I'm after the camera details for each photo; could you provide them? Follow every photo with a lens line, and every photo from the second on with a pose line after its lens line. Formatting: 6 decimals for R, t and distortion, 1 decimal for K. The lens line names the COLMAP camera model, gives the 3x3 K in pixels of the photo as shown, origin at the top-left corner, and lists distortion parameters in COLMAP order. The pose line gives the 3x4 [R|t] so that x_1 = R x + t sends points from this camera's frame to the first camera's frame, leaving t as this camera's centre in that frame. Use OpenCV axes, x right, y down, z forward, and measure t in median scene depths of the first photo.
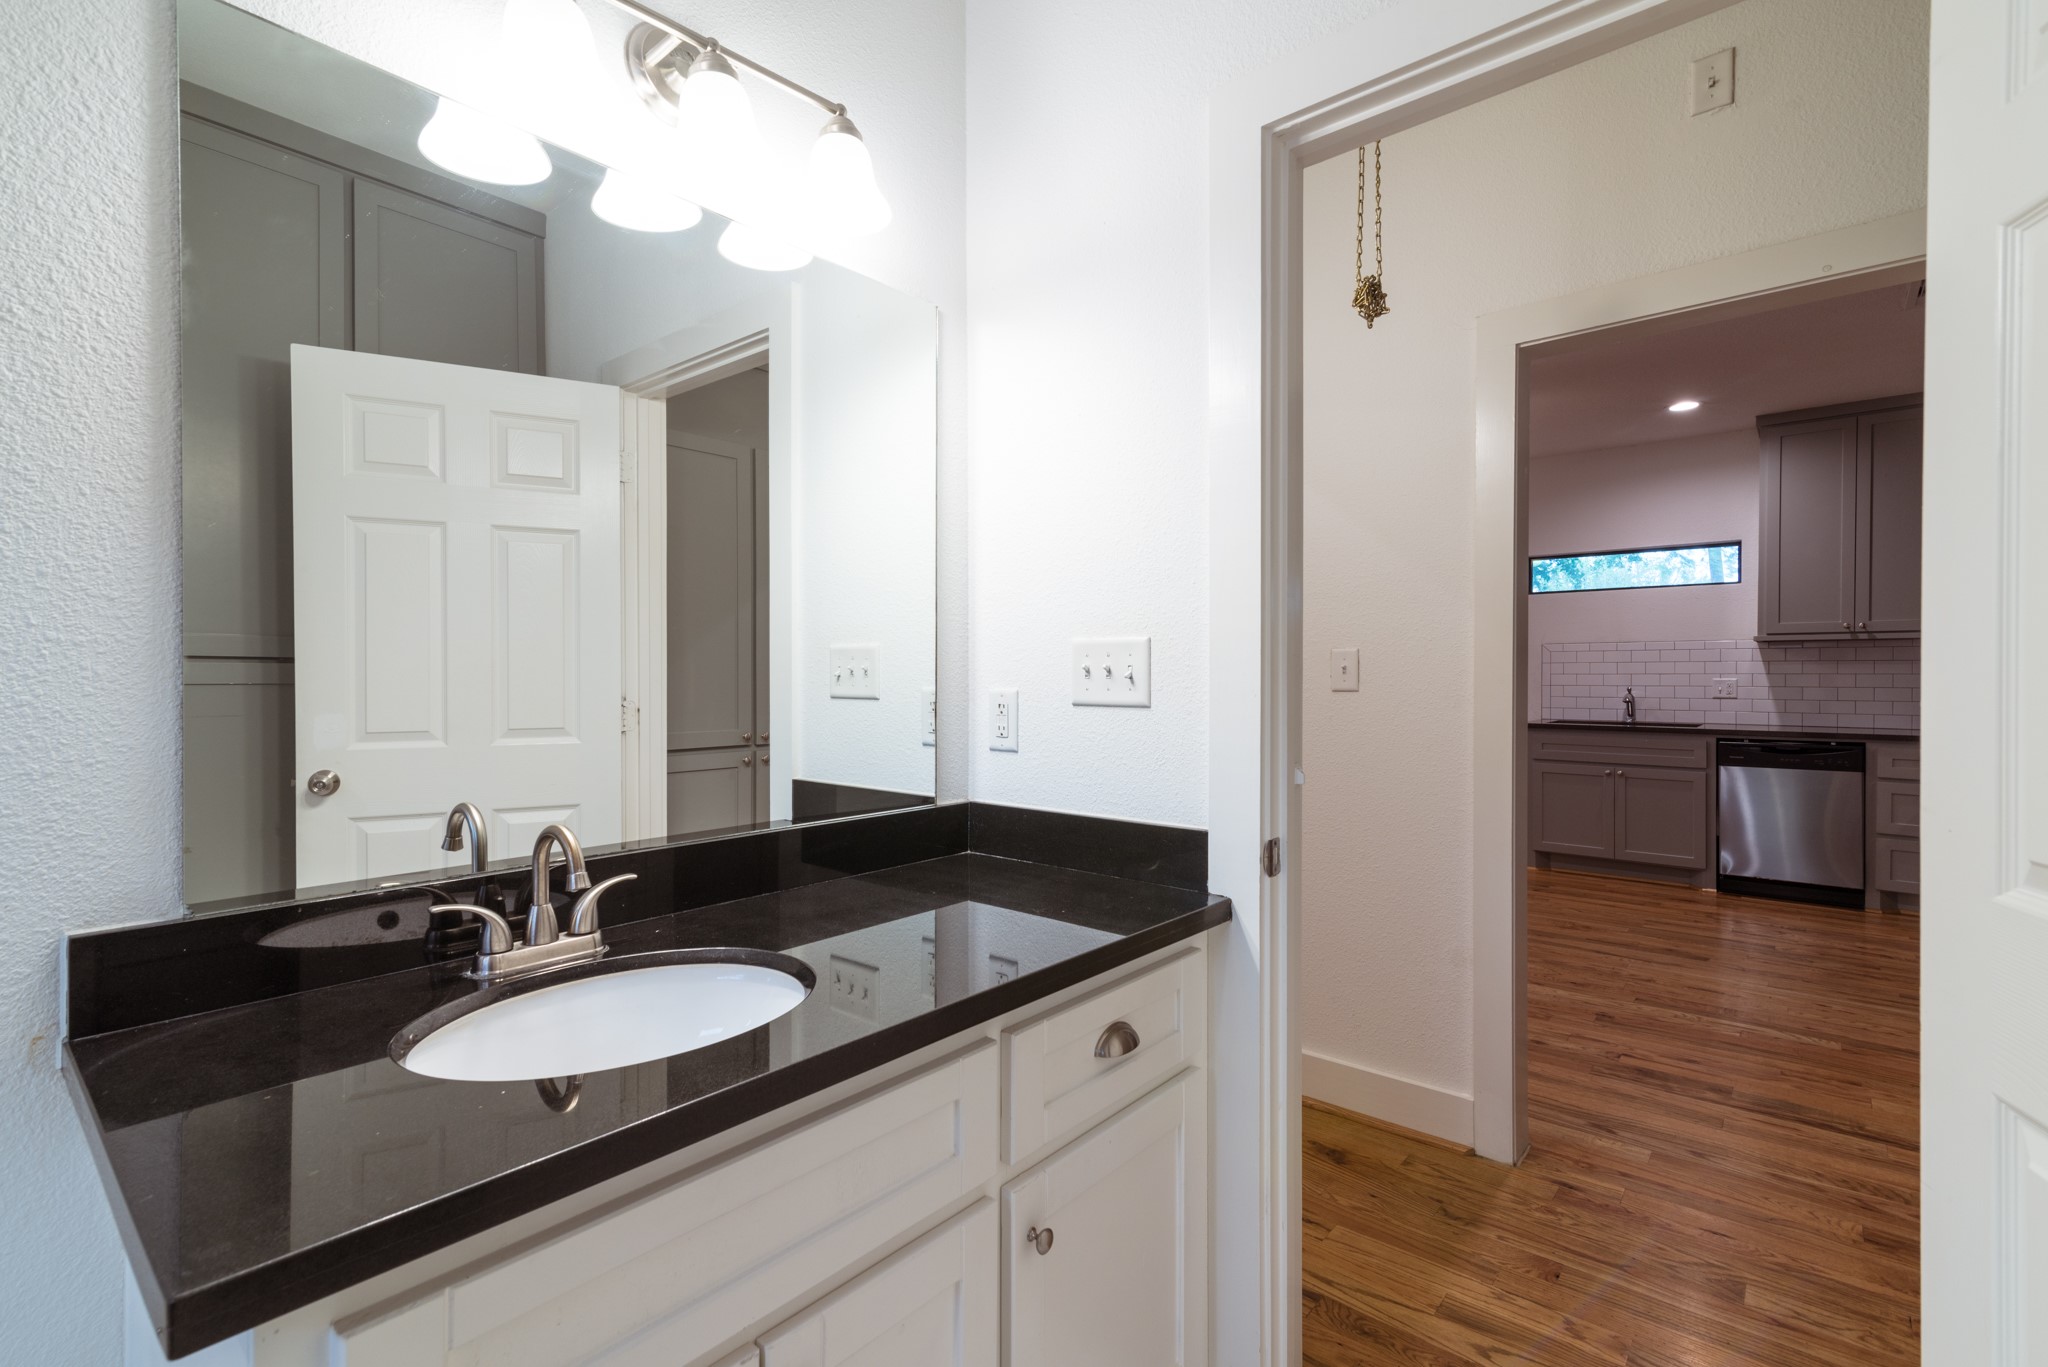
lens RADIAL K [[927.3, 0, 1020.7], [0, 927.3, 678.8], [0, 0, 1]] dist [0.016393, -0.002440]
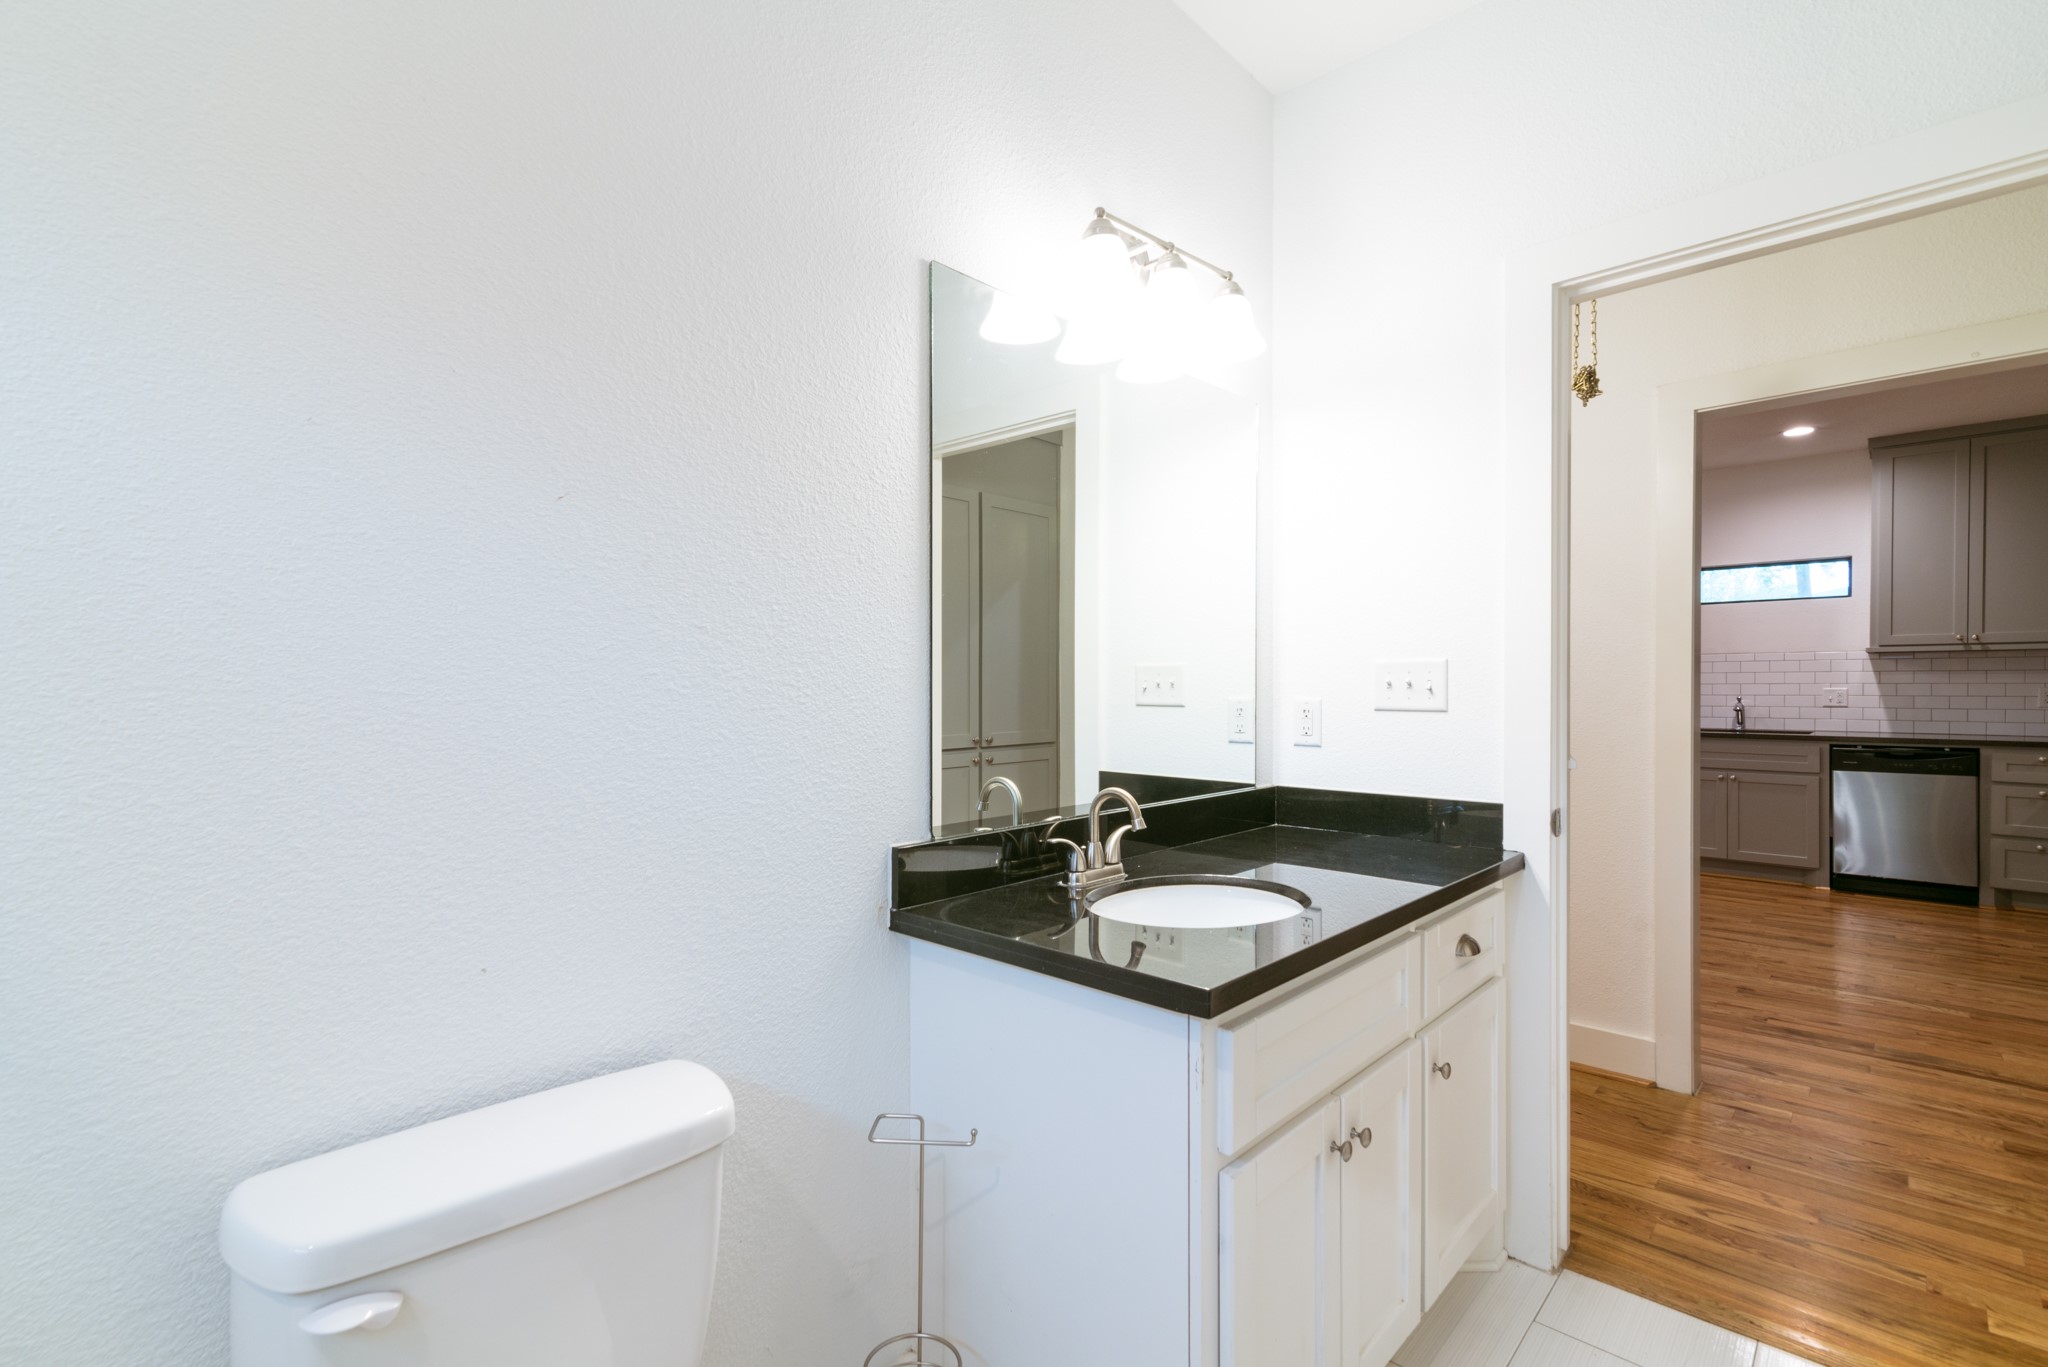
lens RADIAL K [[927.3, 0, 1024.9], [0, 927.3, 690.7], [0, 0, 1]] dist [0.016393, -0.002440]
pose [[0.998873, -0.001881, -0.047428, -0.258664], [0.001963, 0.999997, 0.001684, -0.001727], [0.047425, -0.001775, 0.998873, -0.229962]]
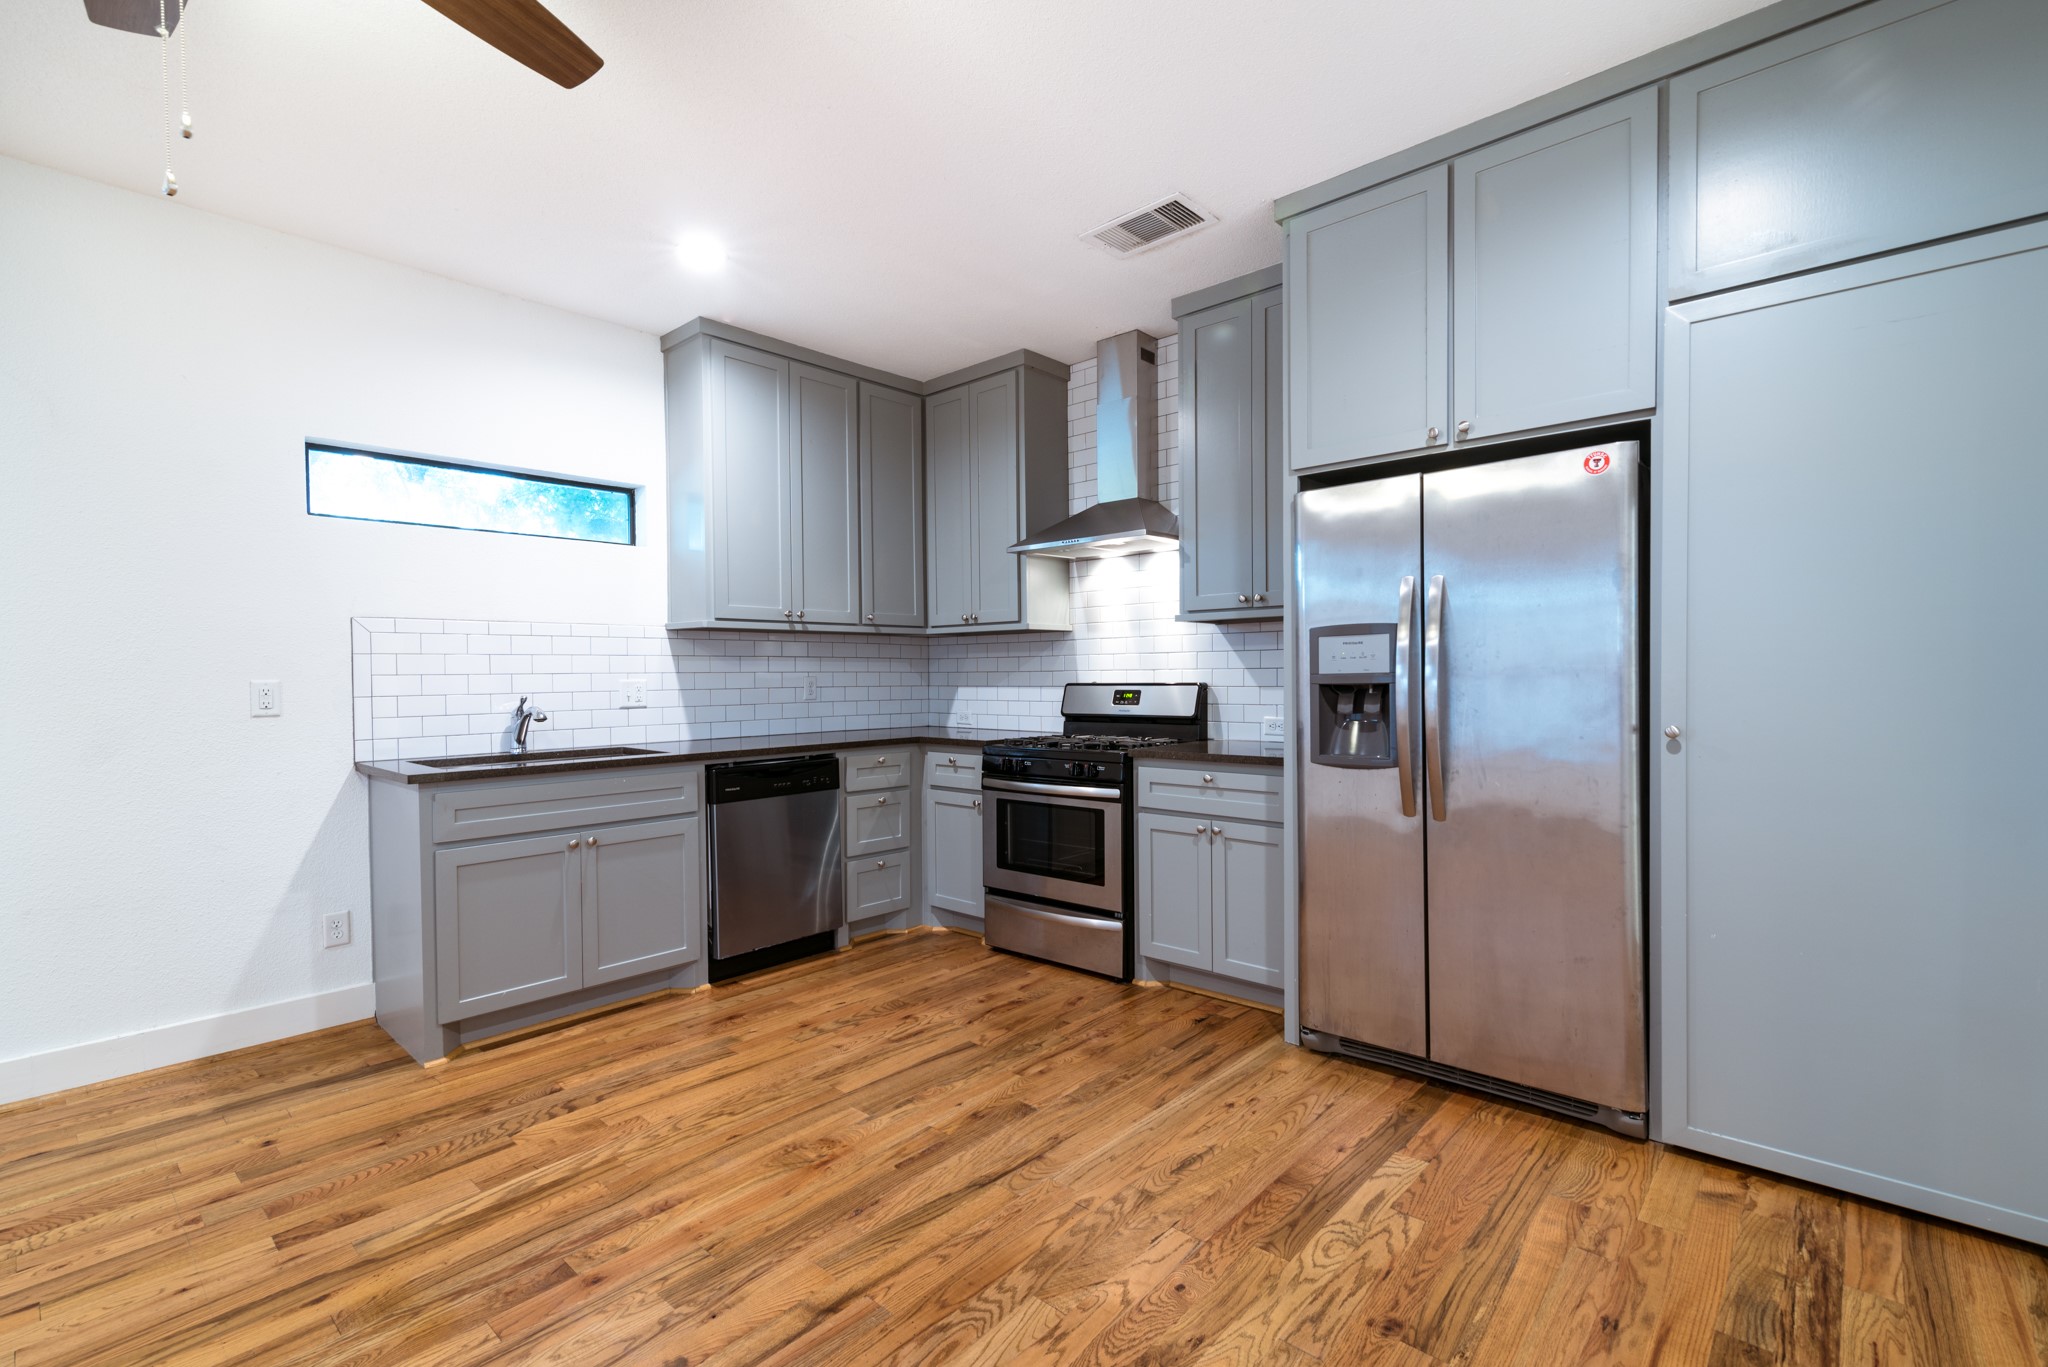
lens RADIAL K [[927.3, 0, 1027.2], [0, 927.3, 690.2], [0, 0, 1]] dist [0.016393, -0.002440]
pose [[0.037205, -0.022377, 0.999057, 0.146535], [0.011685, 0.999691, 0.021956, -0.010155], [-0.999239, 0.010857, 0.037455, 1.635962]]
